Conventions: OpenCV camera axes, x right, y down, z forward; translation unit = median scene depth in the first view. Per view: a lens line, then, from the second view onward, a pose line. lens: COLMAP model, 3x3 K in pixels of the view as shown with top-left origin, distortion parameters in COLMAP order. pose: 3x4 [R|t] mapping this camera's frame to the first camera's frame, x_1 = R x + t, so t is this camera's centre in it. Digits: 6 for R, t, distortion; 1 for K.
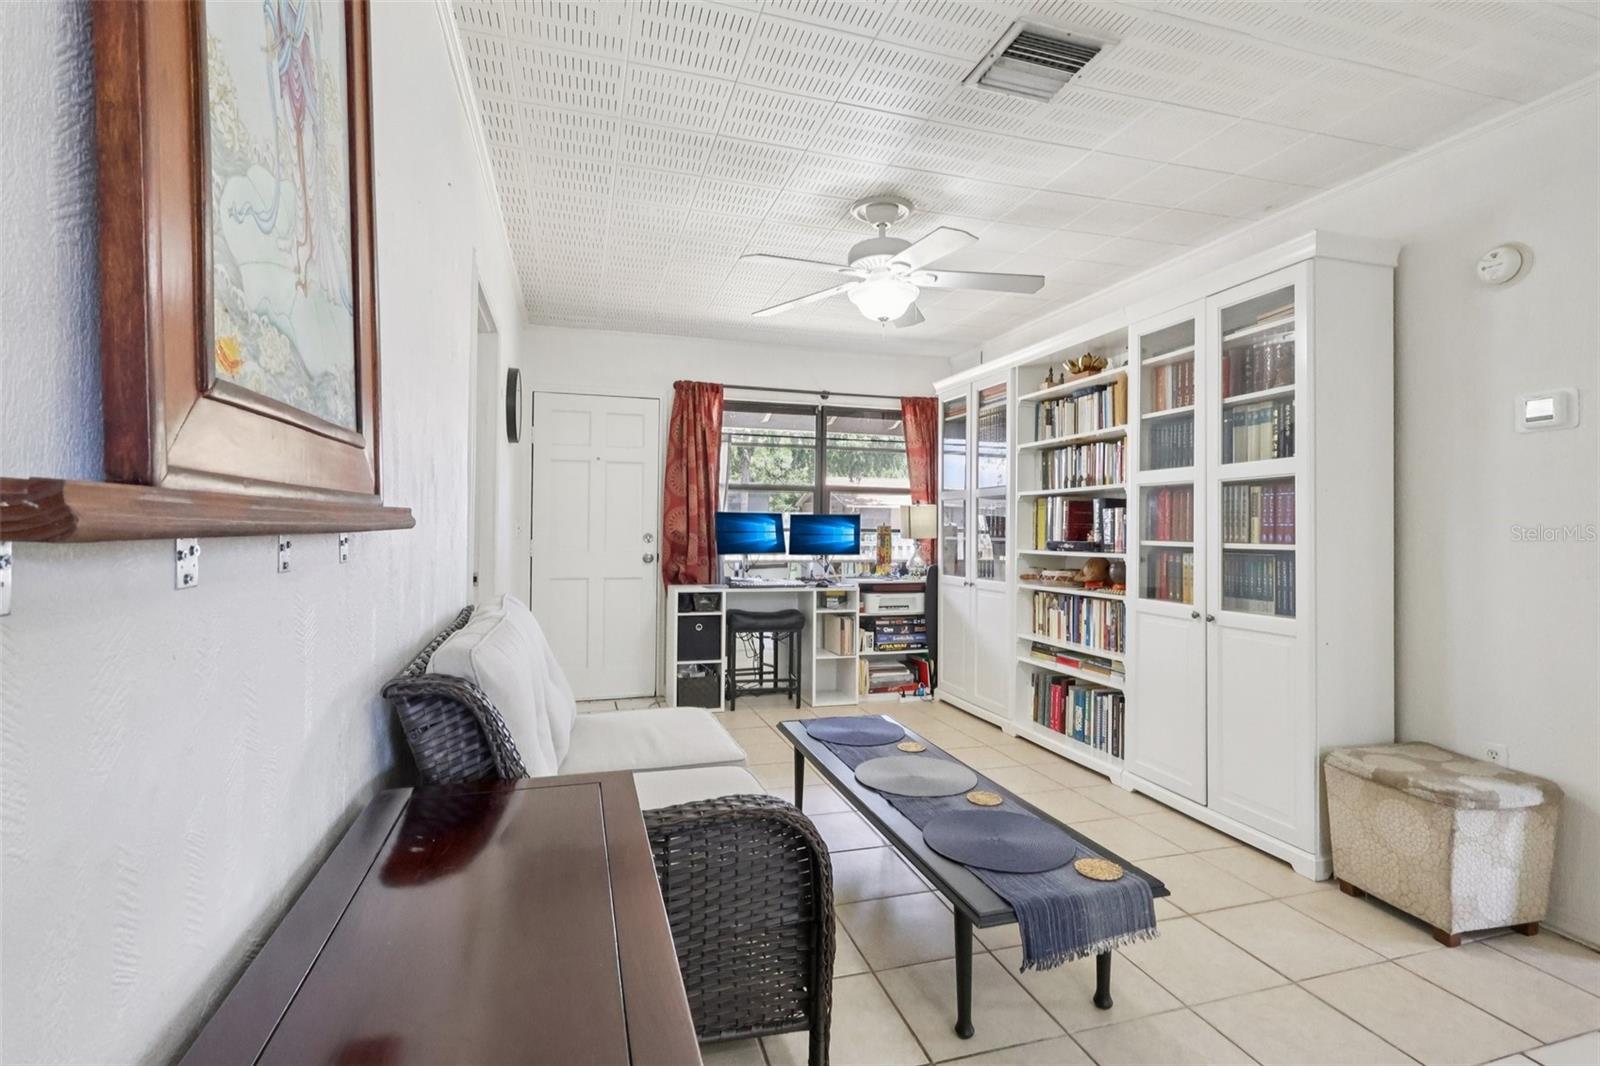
lens RADIAL K [[746.5, 0, 801.1], [0, 746.5, 537.4], [0, 0, 1]] dist [-0.002327, 0.001101]
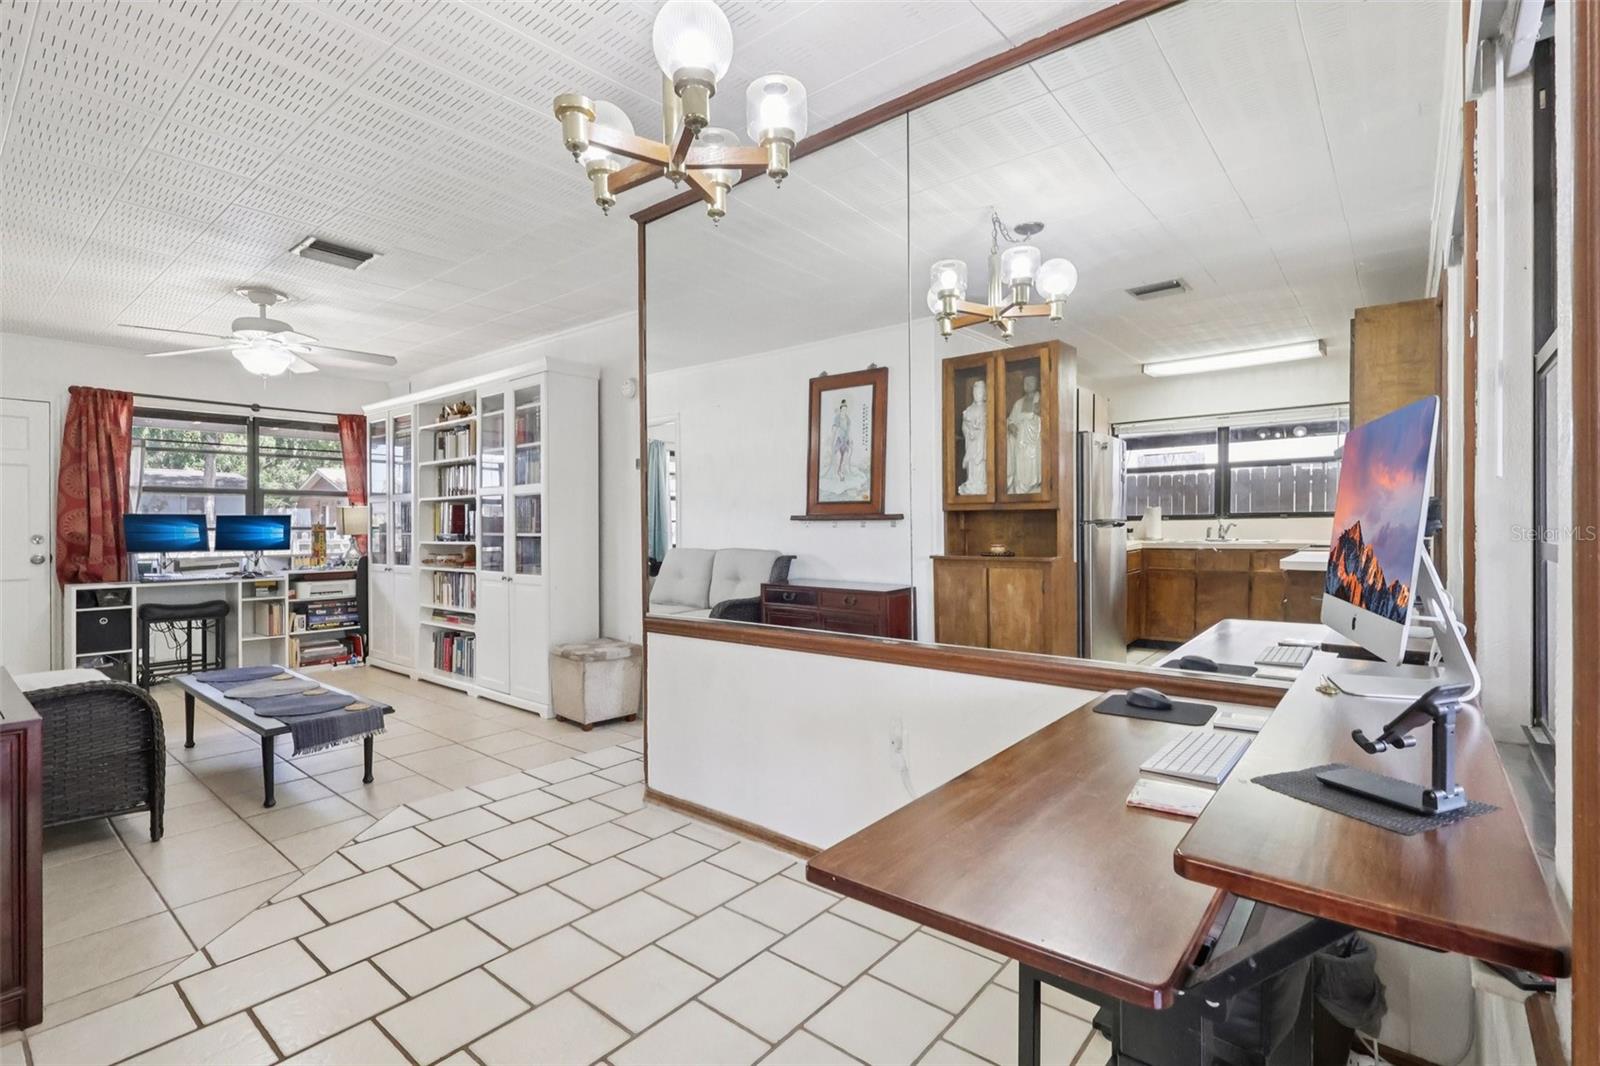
lens RADIAL K [[746.5, 0, 798.2], [0, 746.5, 530.7], [0, 0, 1]] dist [-0.002327, 0.001101]
pose [[0.836484, -0.018152, 0.547690, 0.126721], [0.019180, 0.999809, 0.003842, 0.005560], [-0.547655, 0.007291, 0.836672, -0.496406]]
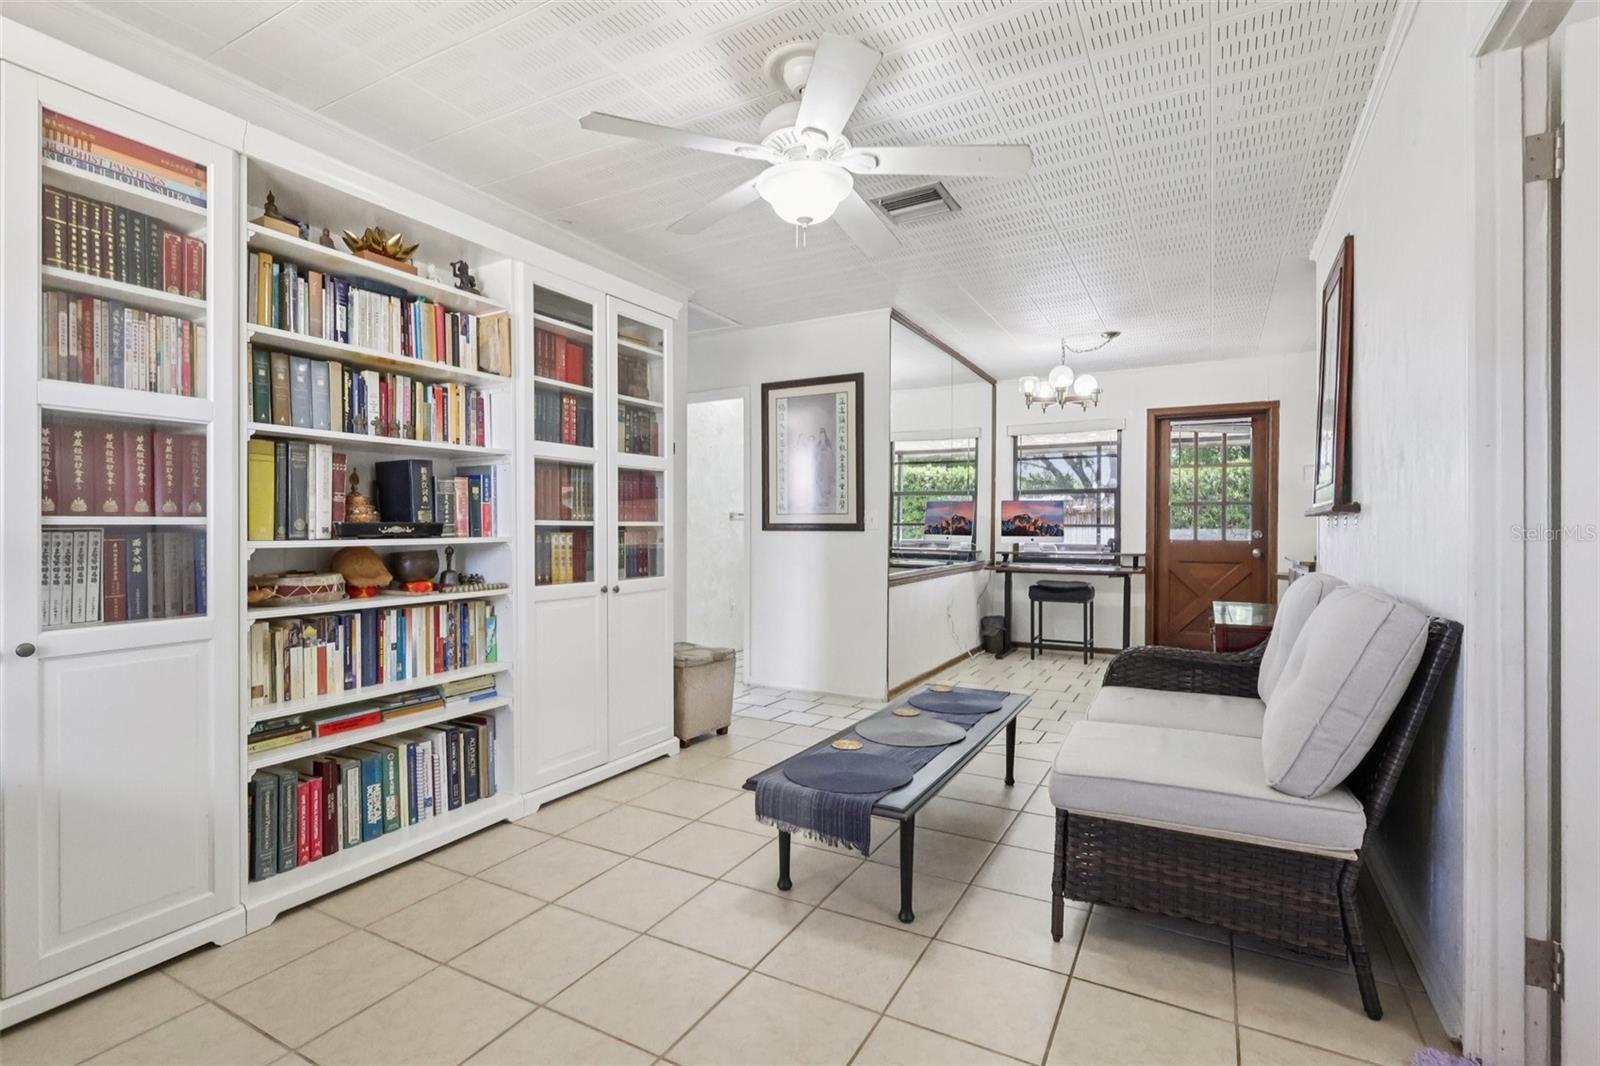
lens RADIAL K [[746.5, 0, 806.7], [0, 746.5, 524.9], [0, 0, 1]] dist [-0.002327, 0.001101]
pose [[-0.699732, -0.015991, 0.714226, -0.305035], [-0.006196, 0.999848, 0.016316, -0.005053], [-0.714378, 0.006991, -0.699725, 1.087302]]
